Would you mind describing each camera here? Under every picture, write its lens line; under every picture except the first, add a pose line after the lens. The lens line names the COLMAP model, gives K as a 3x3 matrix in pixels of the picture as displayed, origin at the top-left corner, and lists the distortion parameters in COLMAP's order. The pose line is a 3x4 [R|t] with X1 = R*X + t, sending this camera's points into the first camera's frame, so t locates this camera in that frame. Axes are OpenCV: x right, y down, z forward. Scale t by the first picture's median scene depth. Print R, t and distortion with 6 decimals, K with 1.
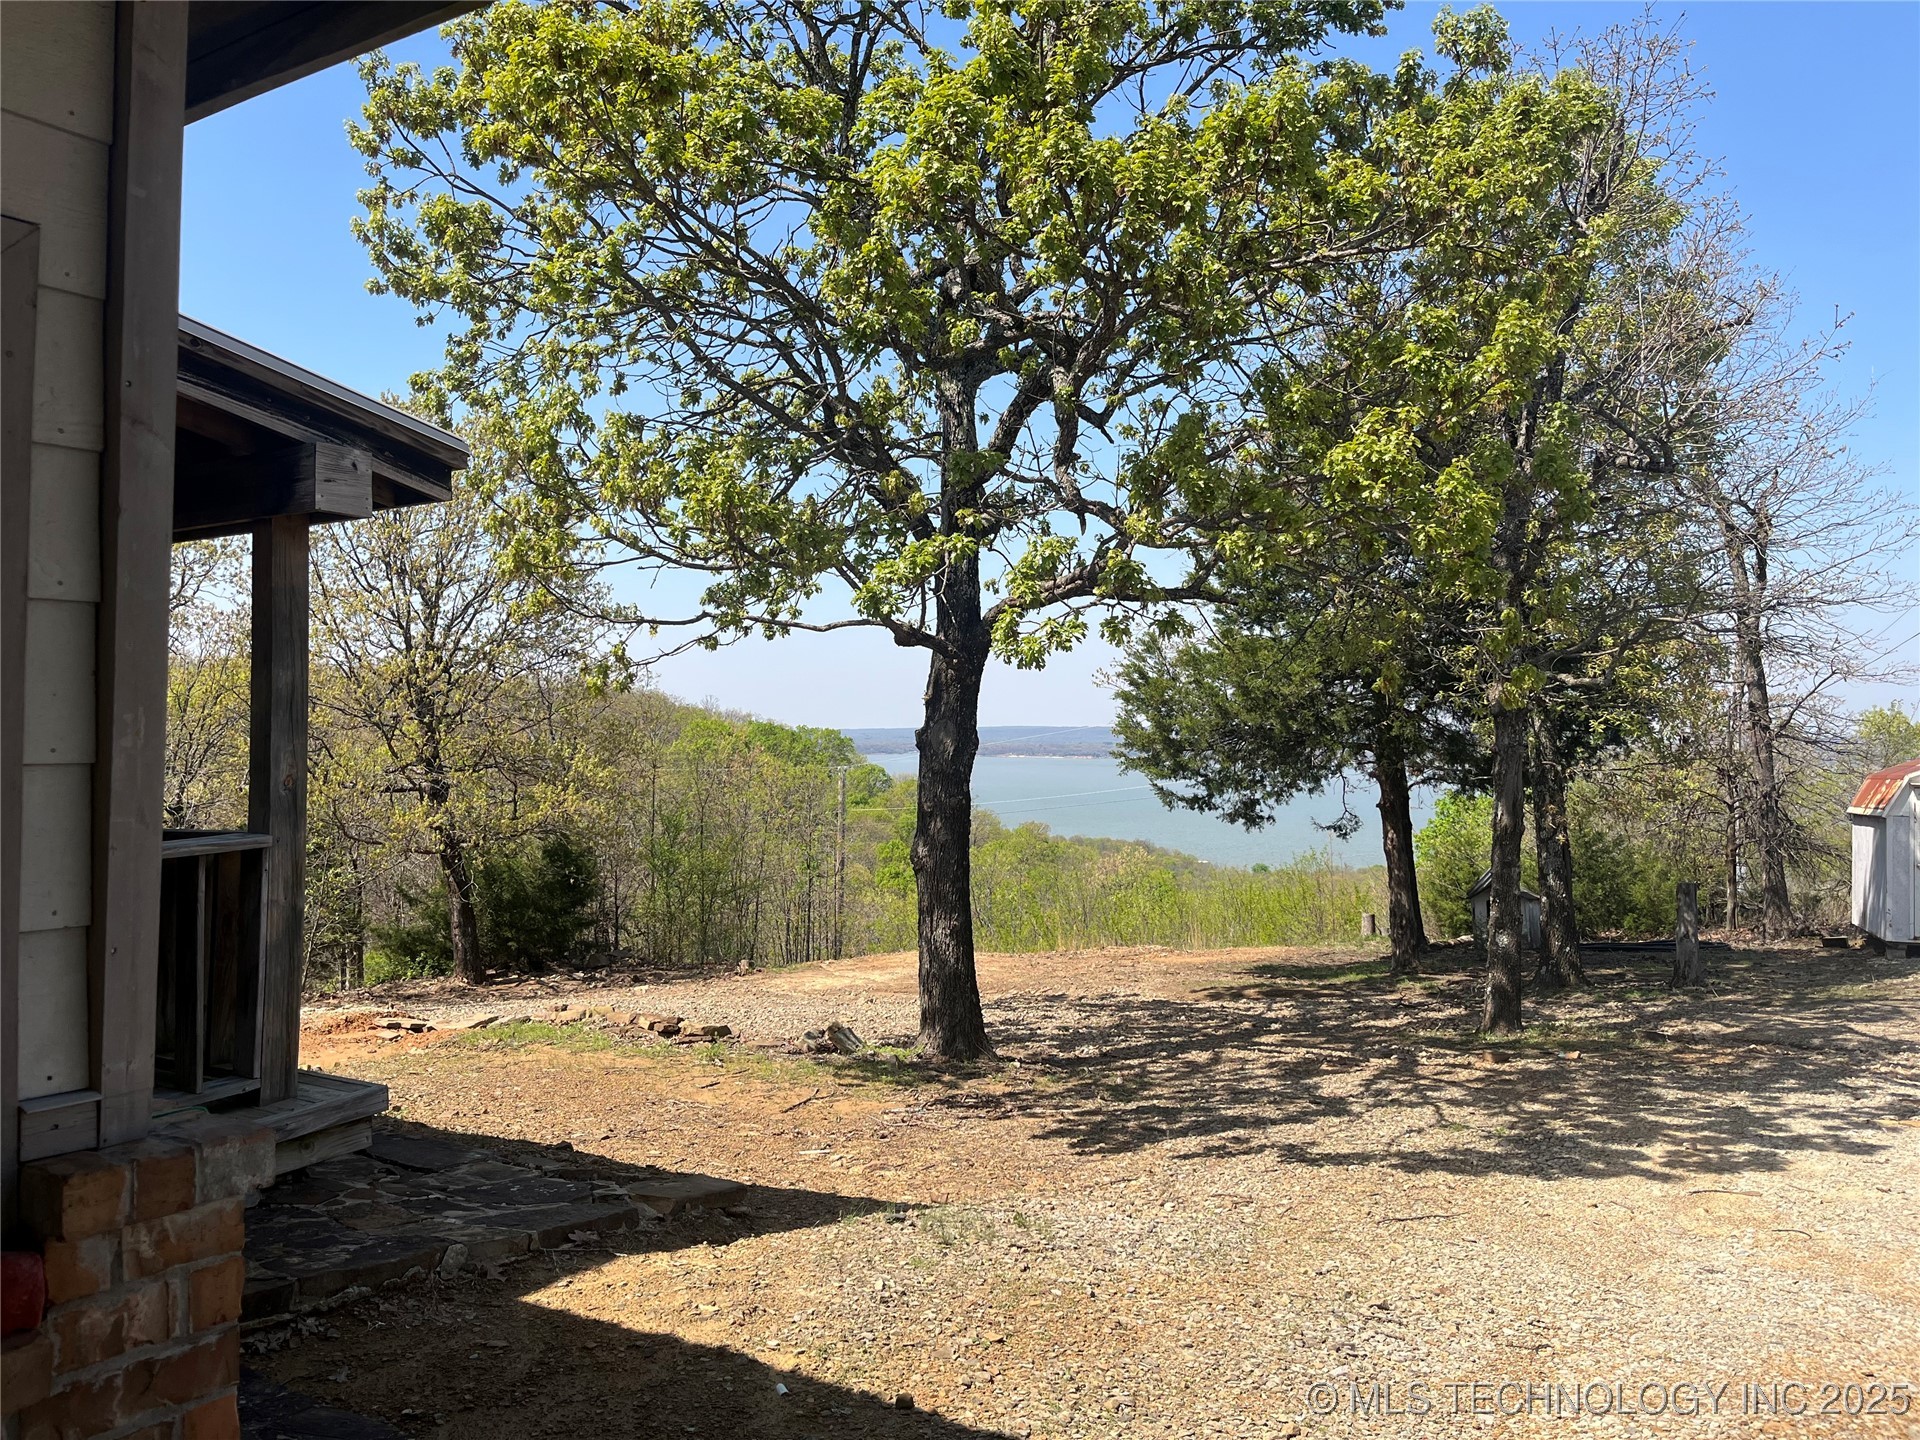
lens RADIAL K [[1458.6, 0, 961.5], [0, 1458.6, 695.8], [0, 0, 1]] dist [0.052860, -0.075771]
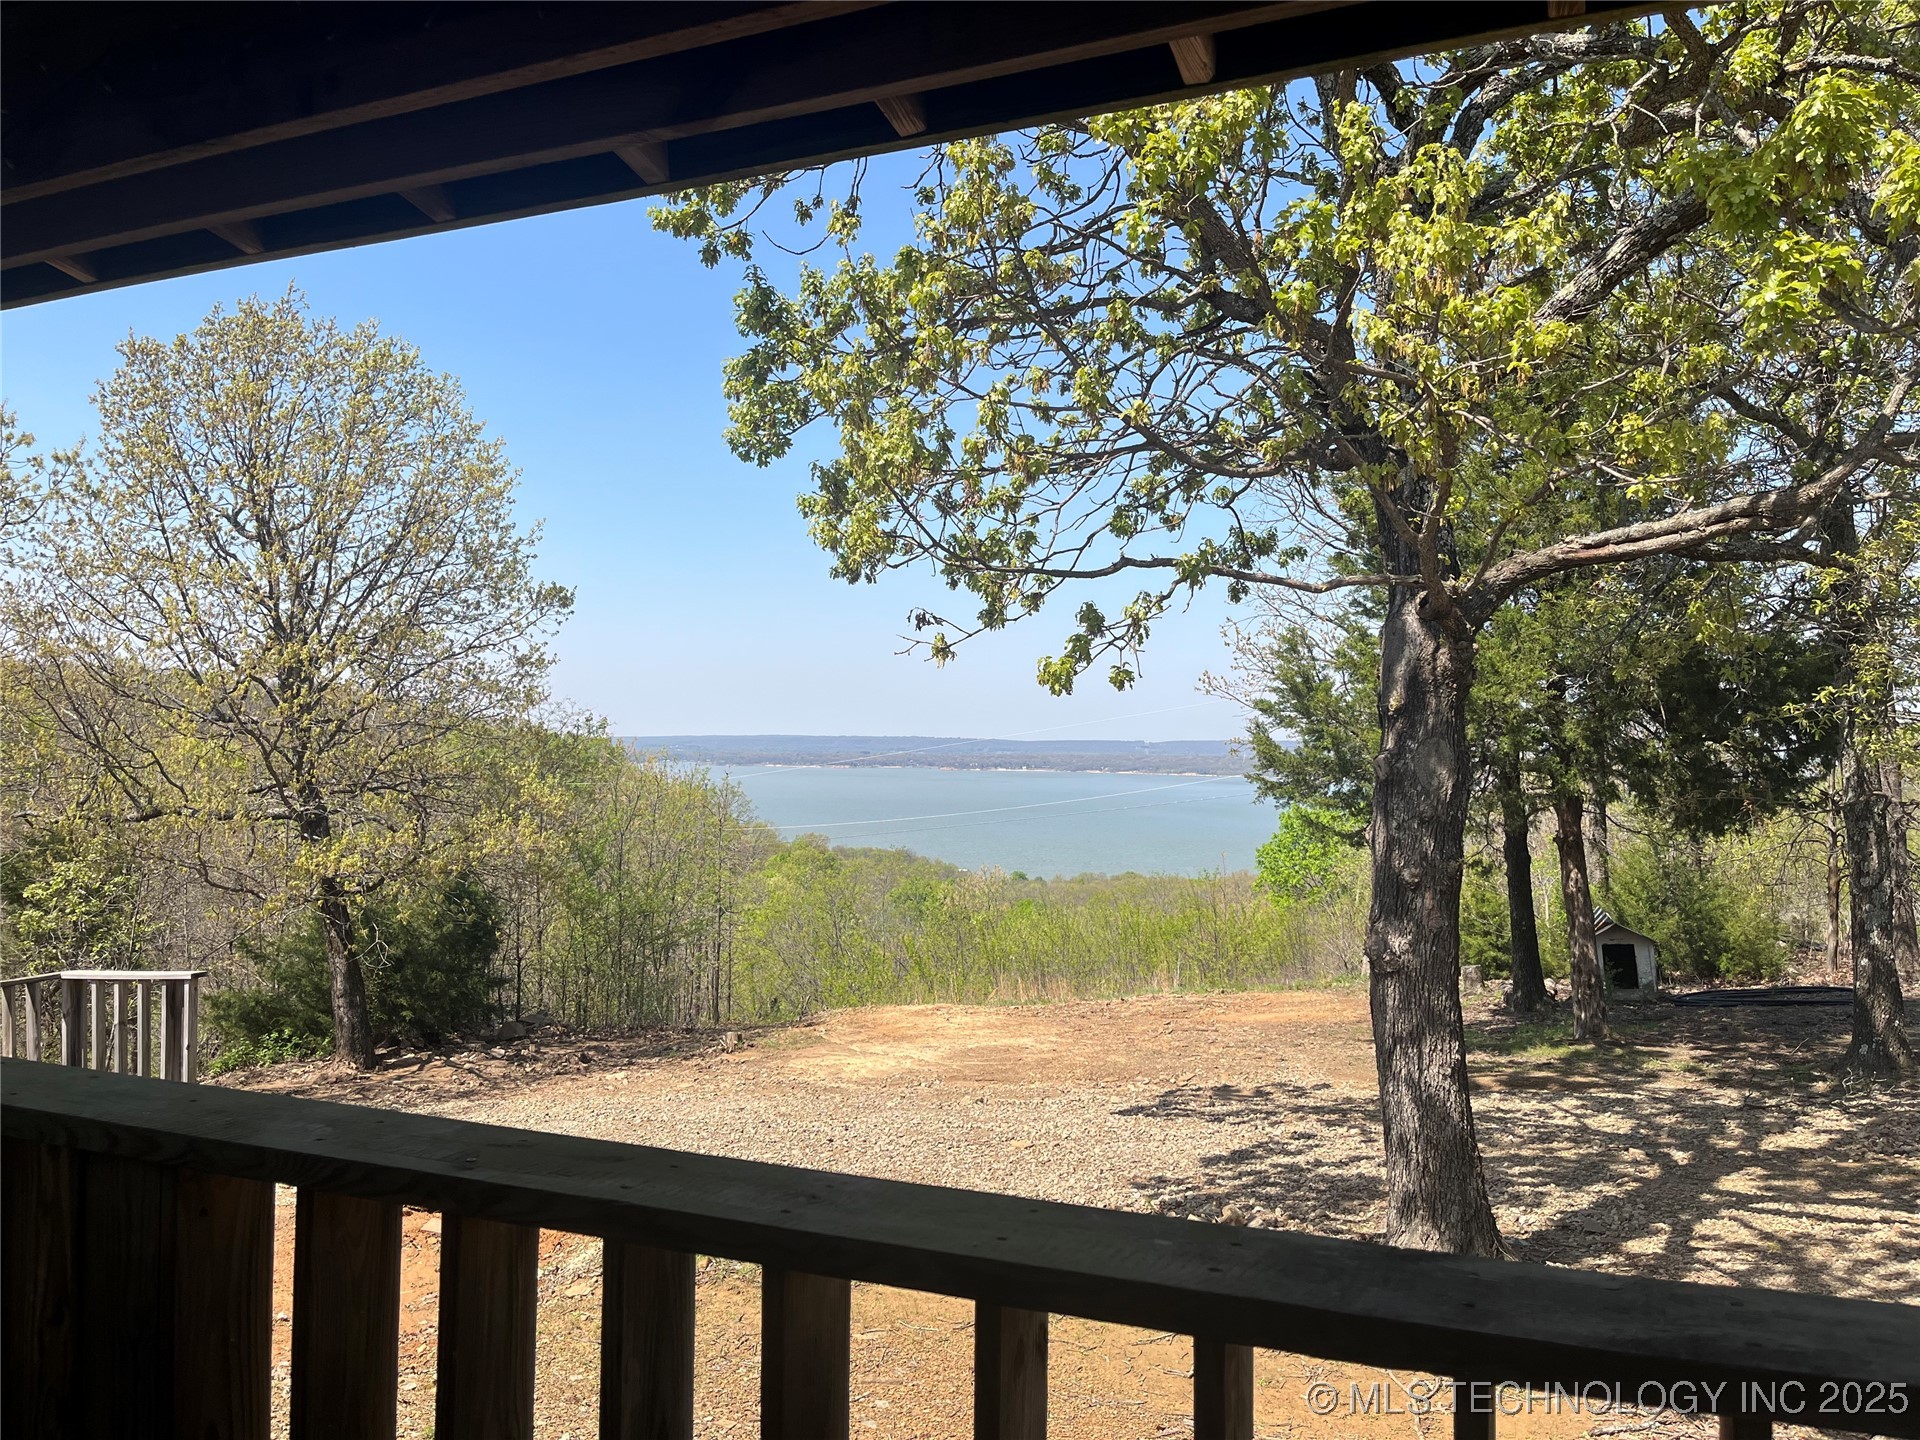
lens RADIAL K [[1458.6, 0, 953.2], [0, 1458.6, 728.1], [0, 0, 1]] dist [0.052860, -0.075771]
pose [[0.986788, 0.007541, 0.161844, -0.187183], [-0.010065, 0.999840, 0.014778, 0.002633], [-0.161707, -0.016211, 0.986706, 0.231327]]
